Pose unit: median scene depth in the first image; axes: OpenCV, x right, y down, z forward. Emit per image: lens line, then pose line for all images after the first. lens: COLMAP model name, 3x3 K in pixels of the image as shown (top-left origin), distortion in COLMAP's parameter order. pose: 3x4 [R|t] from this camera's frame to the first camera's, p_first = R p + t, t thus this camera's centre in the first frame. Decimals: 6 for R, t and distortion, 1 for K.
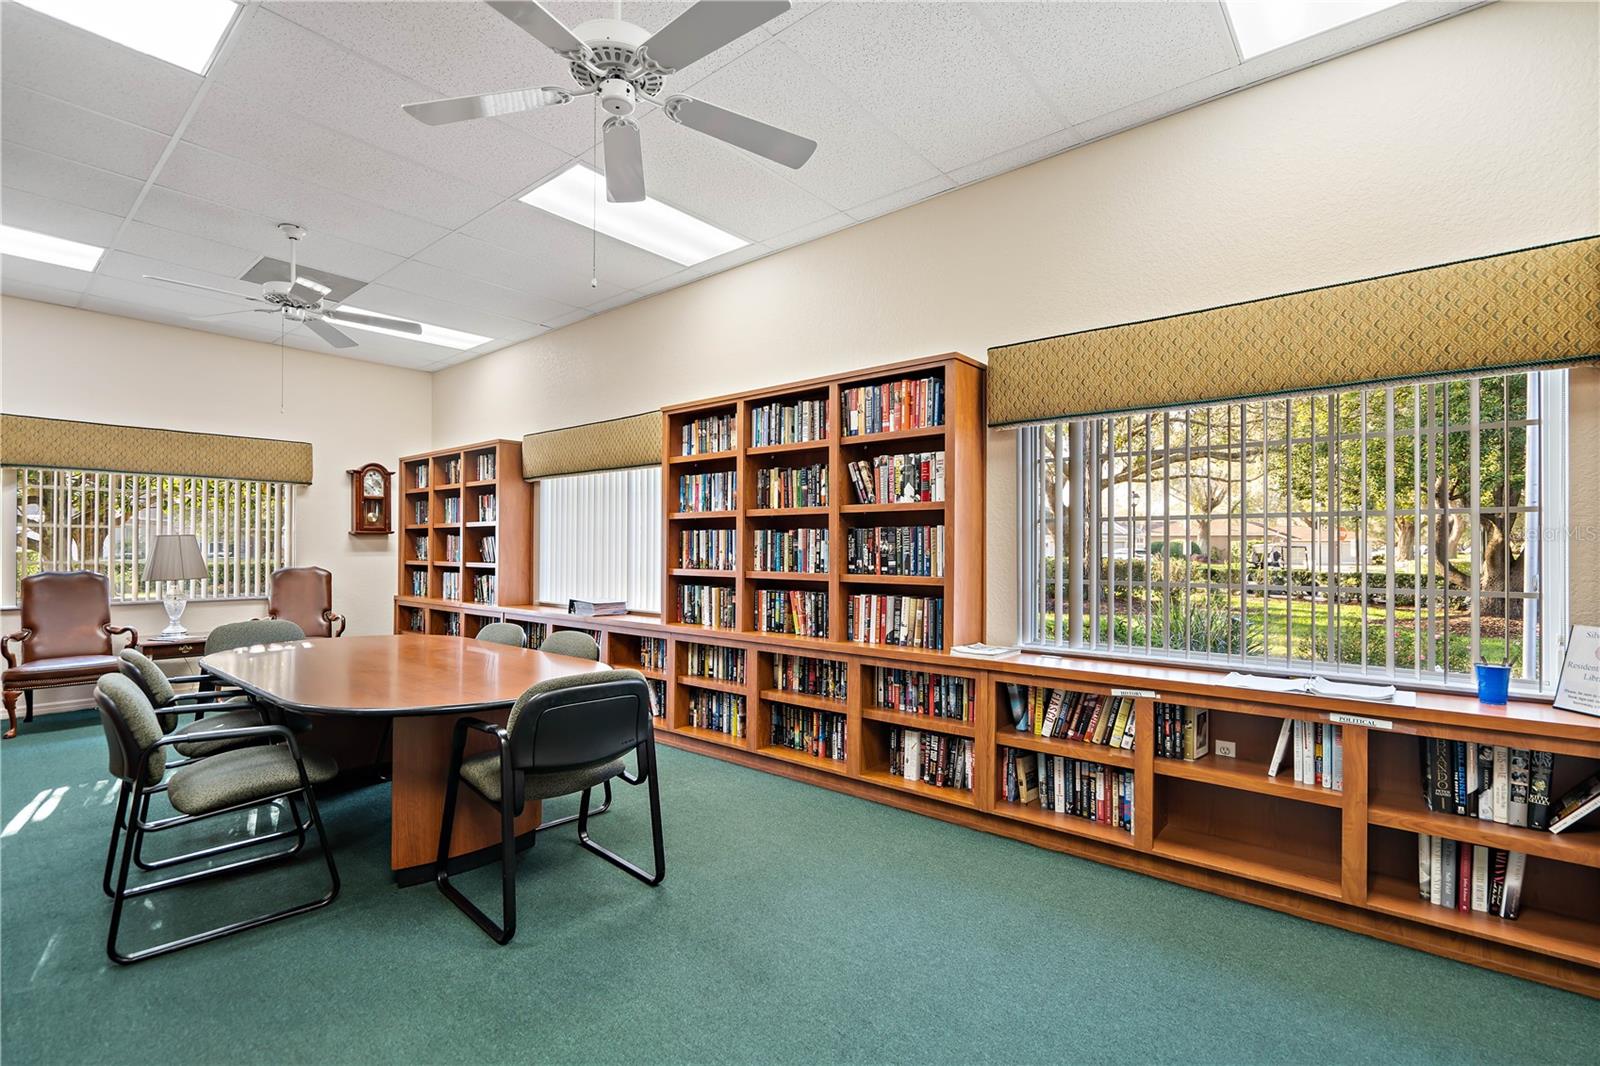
lens RADIAL K [[735.9, 0, 804.7], [0, 735.9, 540.4], [0, 0, 1]] dist [0.005615, 0.000722]
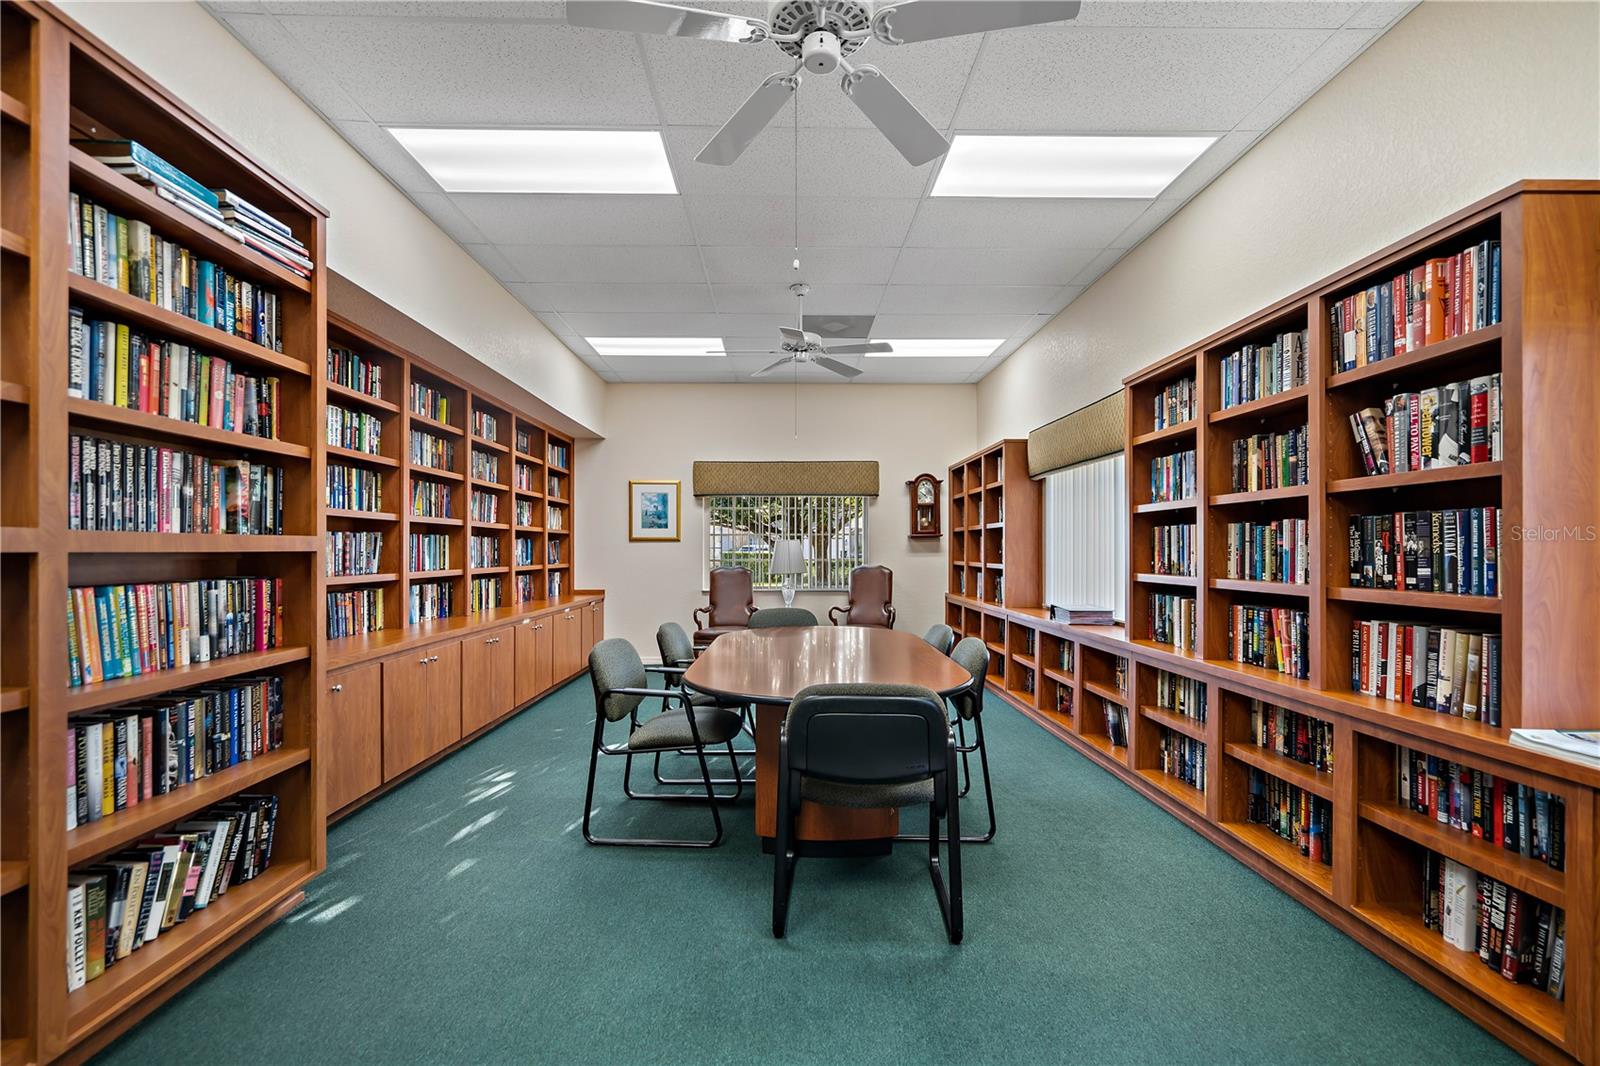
lens RADIAL K [[735.9, 0, 800.5], [0, 735.9, 543.4], [0, 0, 1]] dist [0.005615, 0.000722]
pose [[0.655112, -0.010173, -0.755463, 0.218235], [0.011838, 0.999925, -0.003200, 0.003588], [0.755439, -0.006847, 0.655184, 0.202191]]
